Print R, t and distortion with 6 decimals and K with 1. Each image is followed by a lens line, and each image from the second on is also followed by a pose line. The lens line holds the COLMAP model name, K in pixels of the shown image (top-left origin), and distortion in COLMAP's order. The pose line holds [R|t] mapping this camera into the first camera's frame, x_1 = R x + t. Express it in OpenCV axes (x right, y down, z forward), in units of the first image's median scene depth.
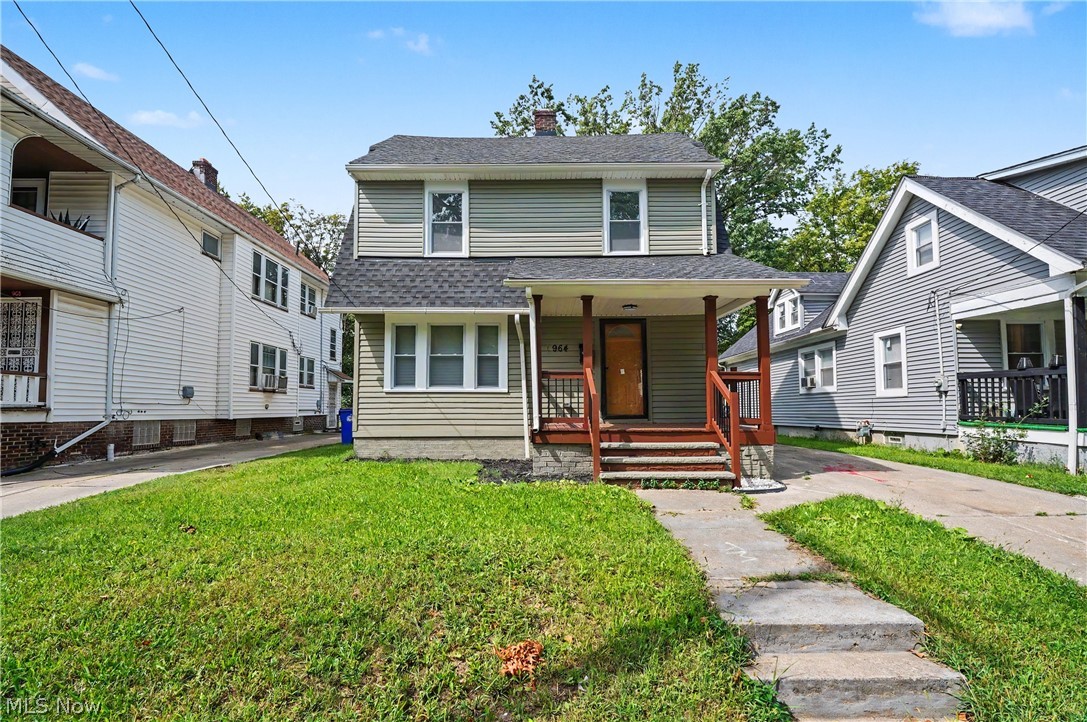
lens RADIAL K [[501.6, 0, 543.7], [0, 501.6, 372.6], [0, 0, 1]] dist [-0.013123, 0.000983]
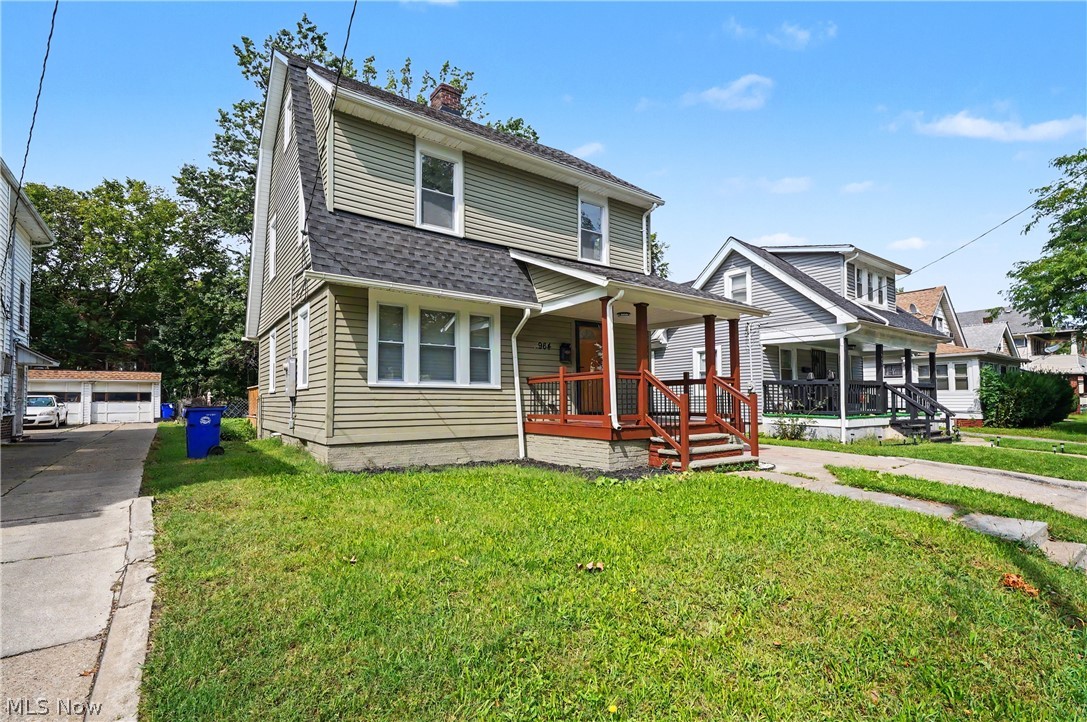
lens RADIAL K [[501.6, 0, 543.7], [0, 501.6, 372.6], [0, 0, 1]] dist [-0.013123, 0.000983]
pose [[0.806205, 0.034503, 0.590629, -0.559330], [-0.042111, 0.999113, -0.000886, 0.005787], [-0.590135, -0.024158, 0.806943, 0.187671]]
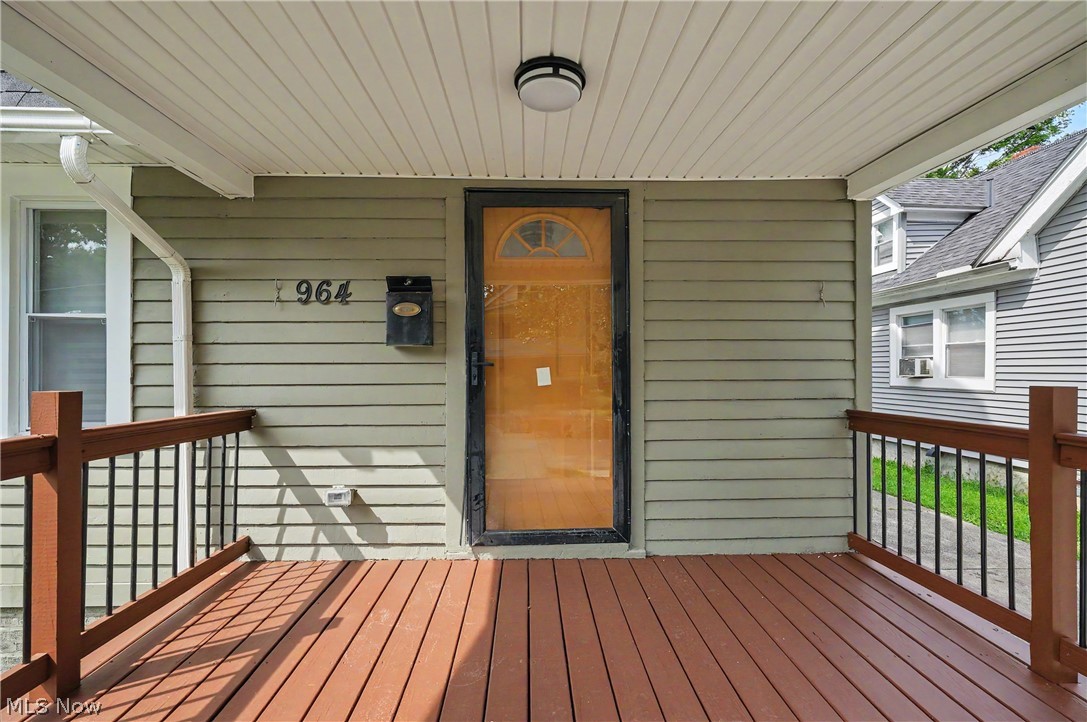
lens RADIAL K [[501.6, 0, 543.7], [0, 501.6, 372.6], [0, 0, 1]] dist [-0.013123, 0.000983]
pose [[0.999315, 0.003776, 0.036822, 0.145847], [-0.006788, 0.996608, 0.082011, -0.027544], [-0.036388, -0.082204, 0.995951, 0.711053]]
